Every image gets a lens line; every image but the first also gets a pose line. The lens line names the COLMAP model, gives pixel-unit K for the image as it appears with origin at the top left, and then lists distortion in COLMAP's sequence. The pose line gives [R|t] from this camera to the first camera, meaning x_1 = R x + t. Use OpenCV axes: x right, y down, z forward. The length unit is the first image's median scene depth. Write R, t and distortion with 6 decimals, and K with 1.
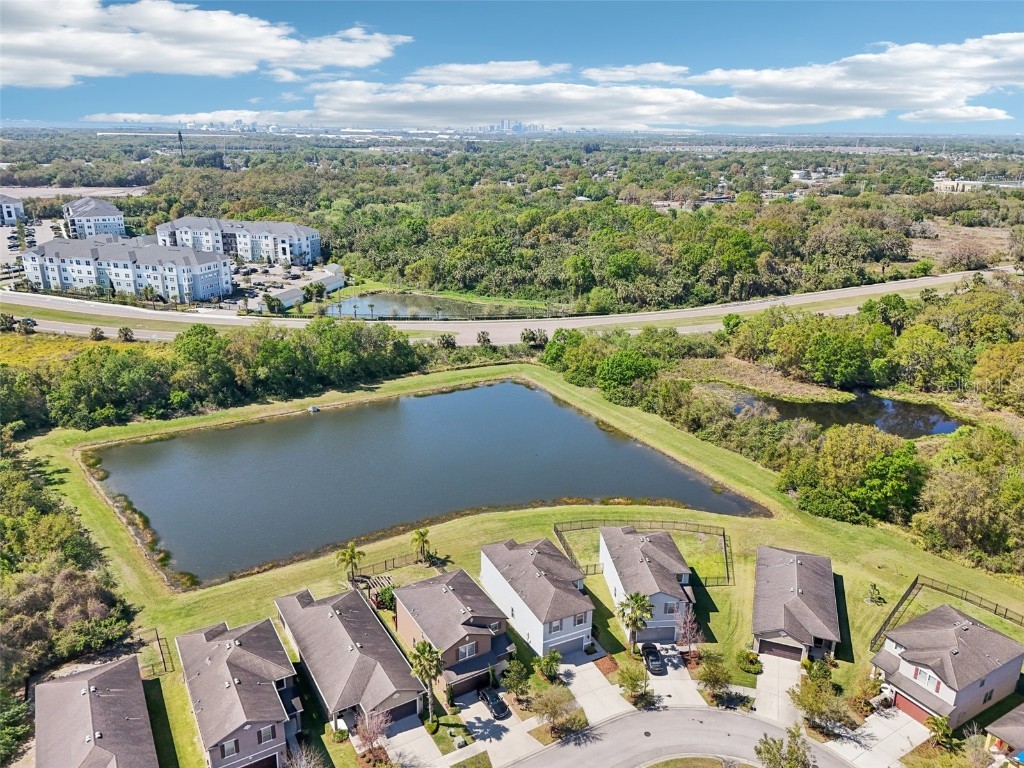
lens RADIAL K [[767.2, 0, 512.0], [0, 767.2, 384.0], [0, 0, 1]] dist [0.043493, -0.001074]
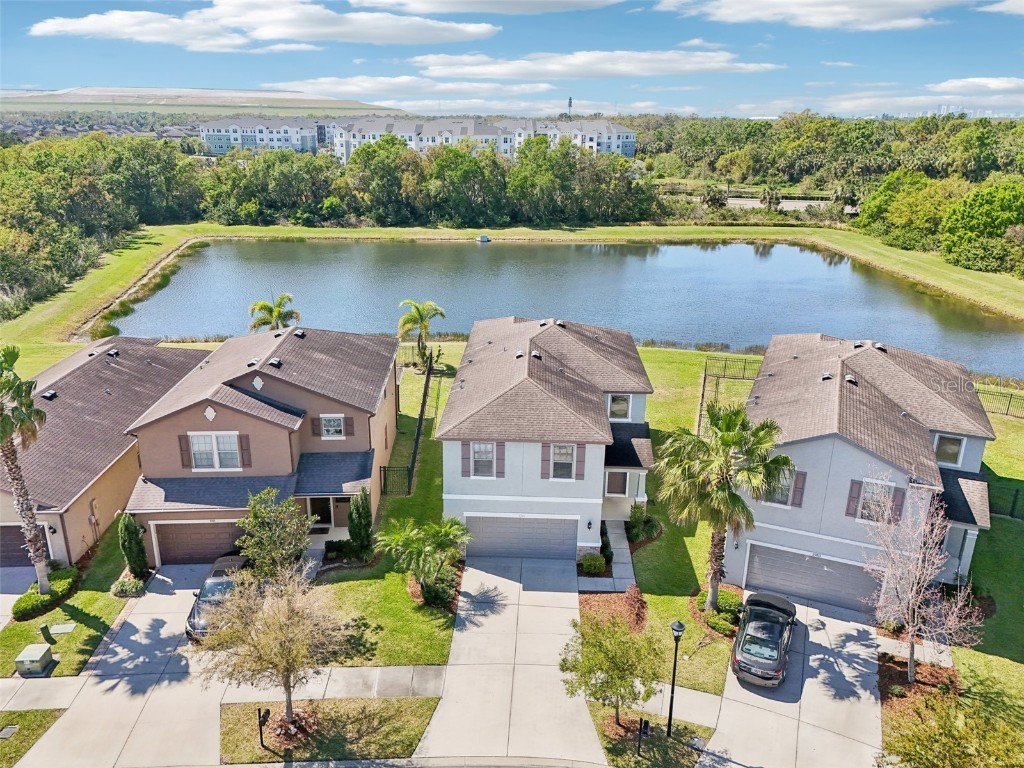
lens RADIAL K [[767.2, 0, 512.0], [0, 767.2, 384.0], [0, 0, 1]] dist [0.043493, -0.001074]
pose [[0.879889, 0.149403, -0.451081, 0.116165], [-0.150049, 0.988074, 0.034572, 0.140472], [0.450867, 0.037265, 0.891813, 0.366612]]
